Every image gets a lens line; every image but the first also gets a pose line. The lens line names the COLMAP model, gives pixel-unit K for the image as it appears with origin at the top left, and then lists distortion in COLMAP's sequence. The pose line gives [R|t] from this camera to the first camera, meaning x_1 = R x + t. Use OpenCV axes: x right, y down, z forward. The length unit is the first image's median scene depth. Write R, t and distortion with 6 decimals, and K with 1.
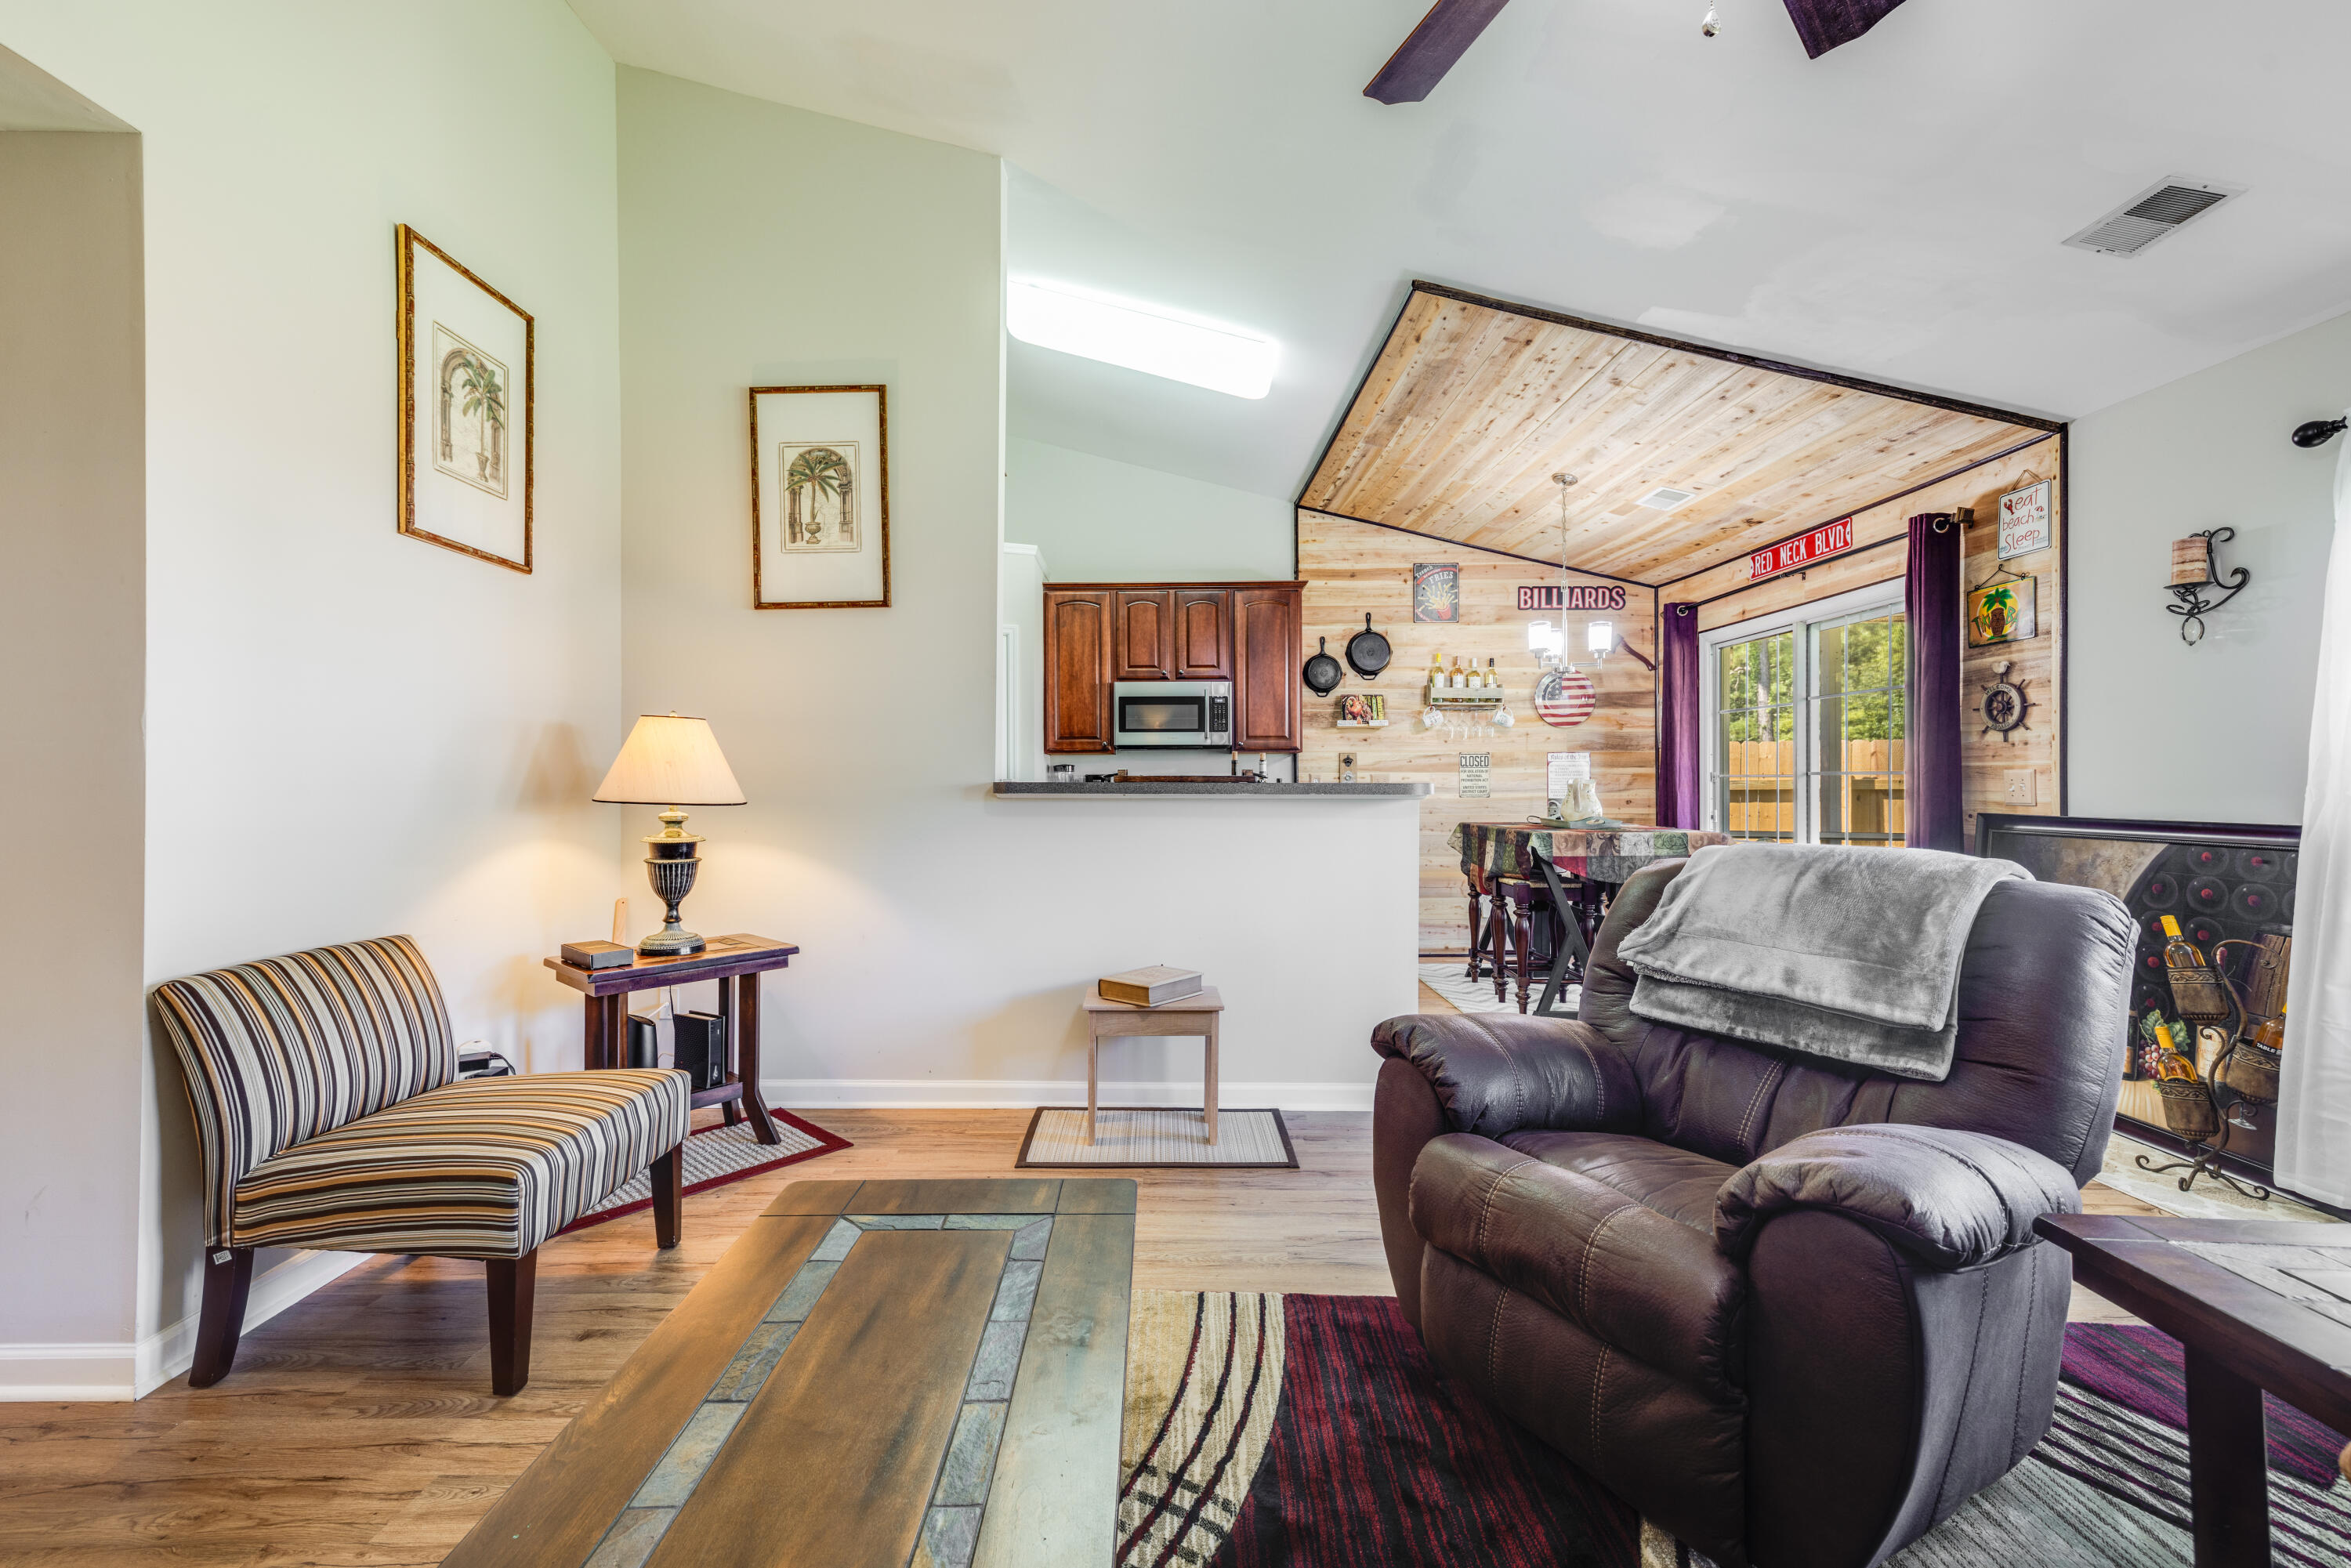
lens RADIAL K [[971.4, 0, 1158.6], [0, 971.4, 779.8], [0, 0, 1]] dist [0.018955, 0.000393]
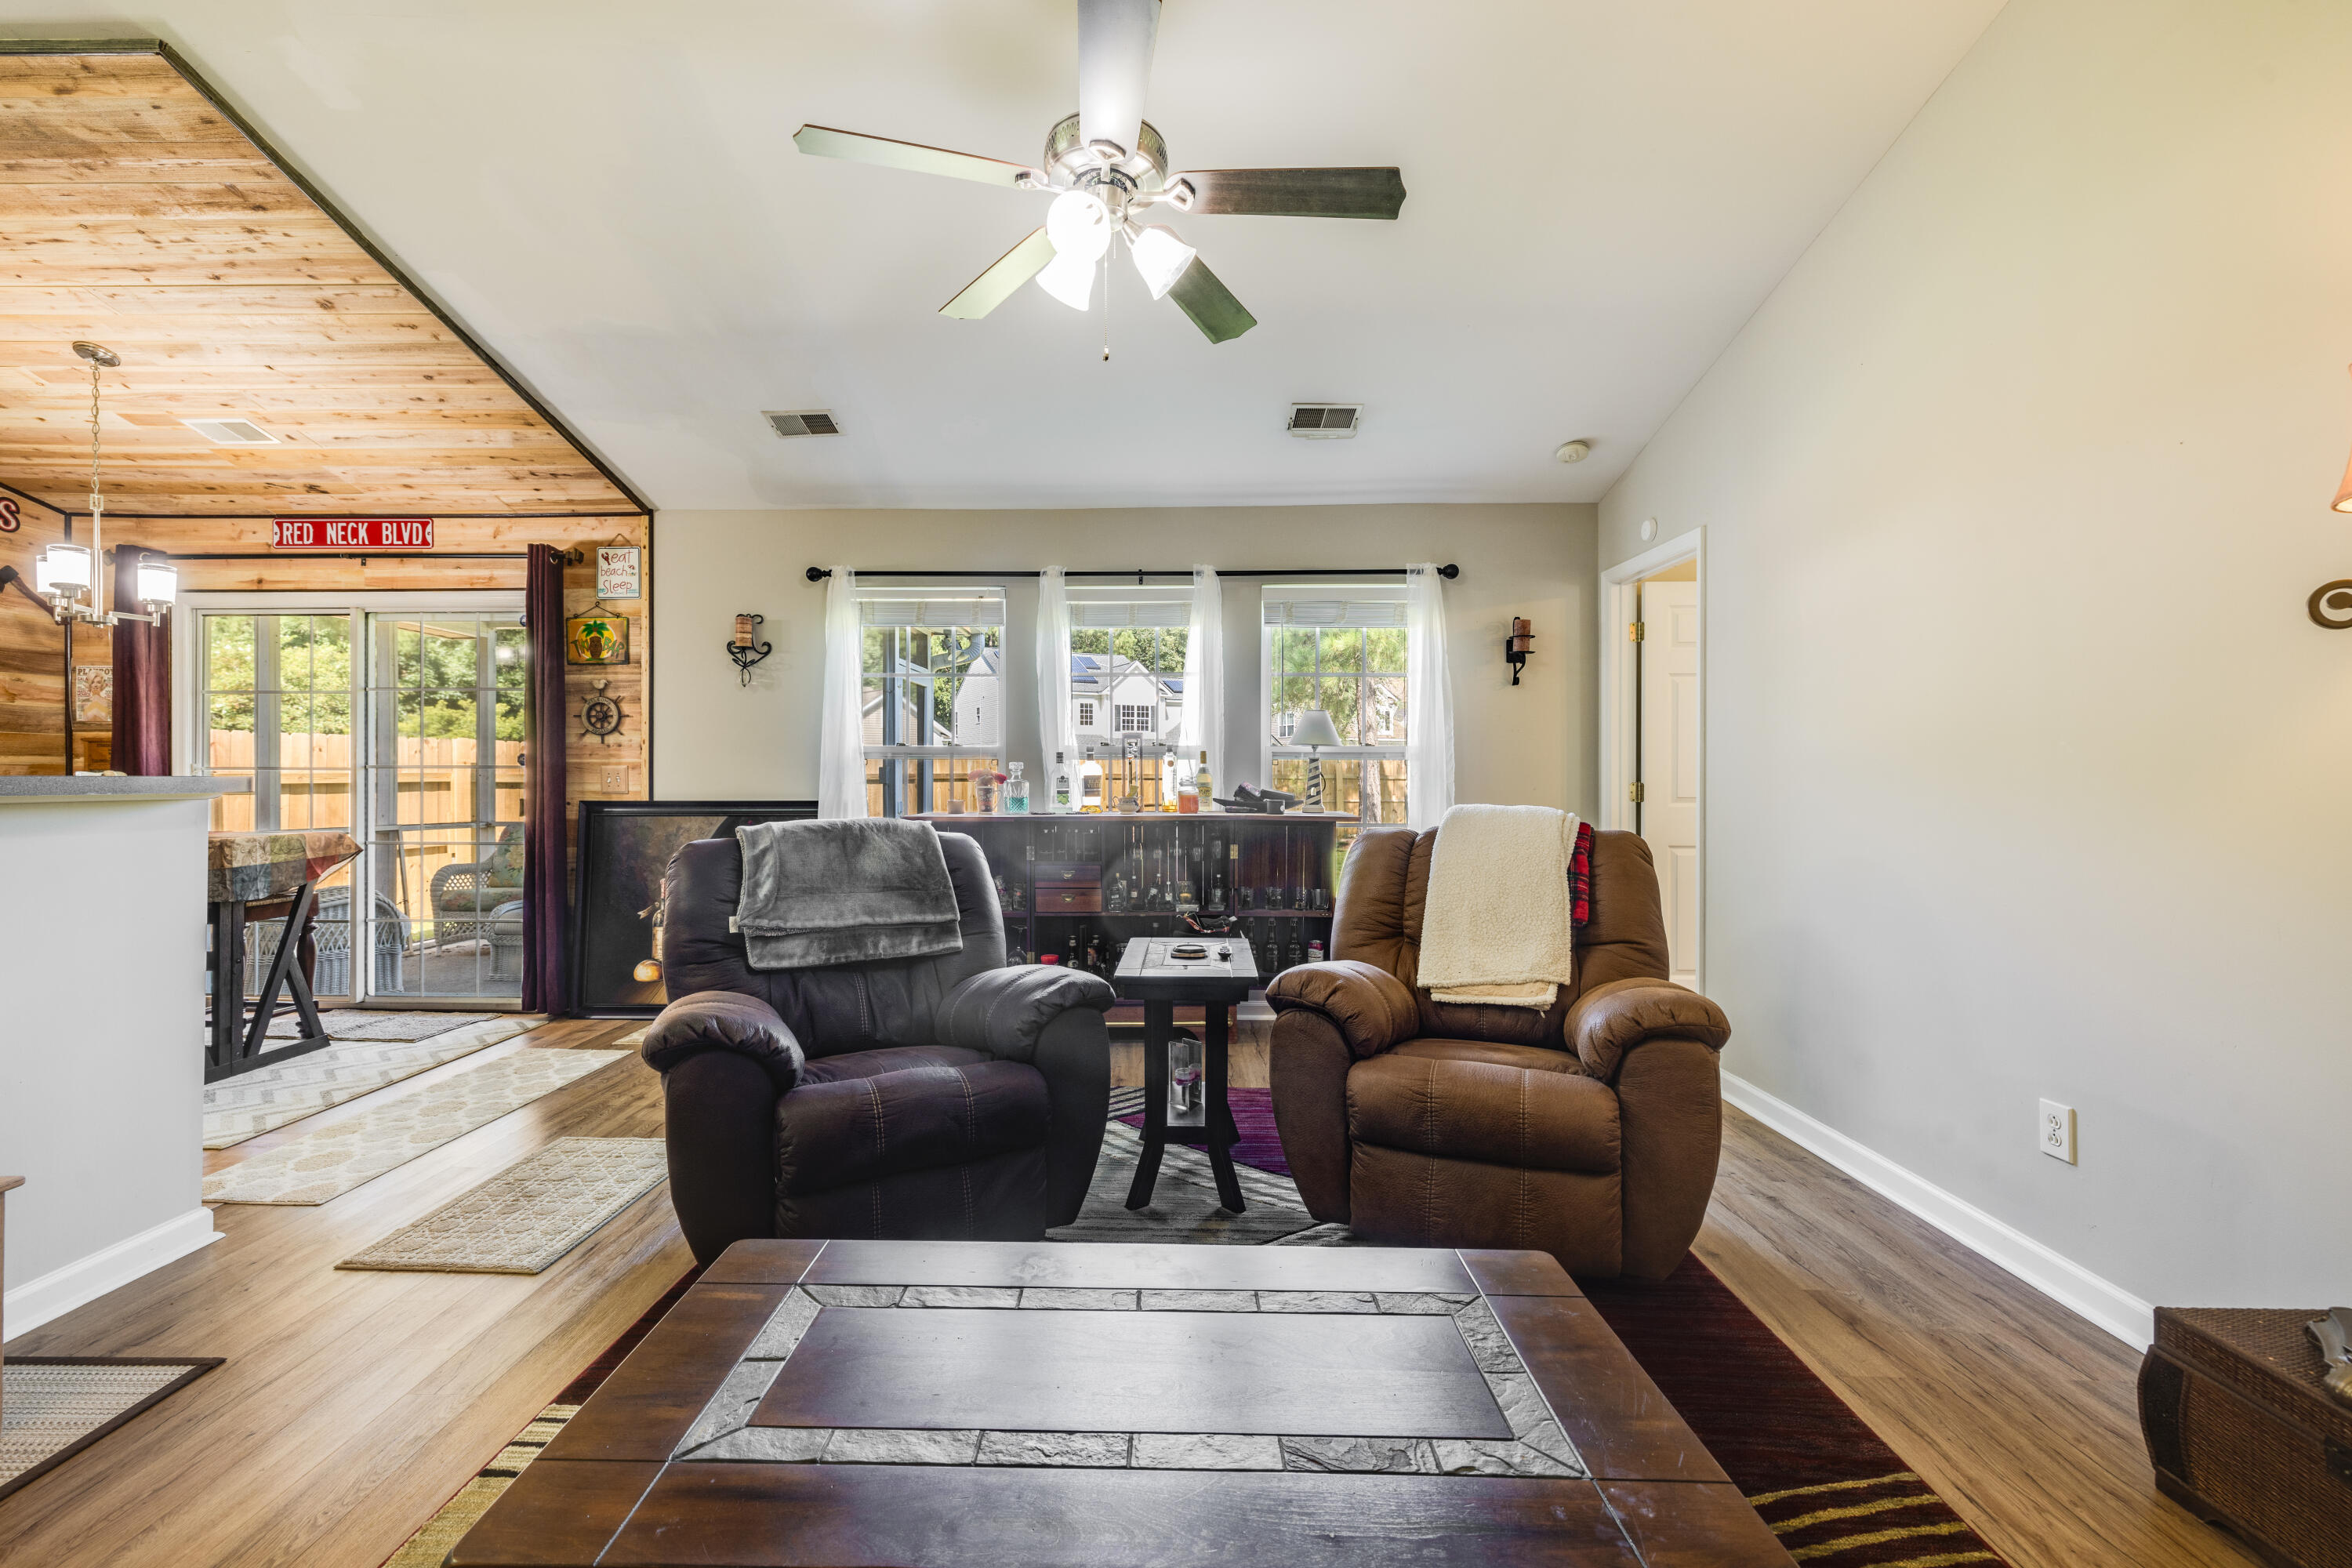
lens RADIAL K [[995.7, 0, 1149.8], [0, 995.7, 773.7], [0, 0, 1]] dist [0.001666, -0.000336]
pose [[0.013409, 0.002335, 0.999907, -0.391432], [-0.001038, 0.999997, -0.002322, 0.001930], [-0.999910, -0.001007, 0.013411, 0.276123]]
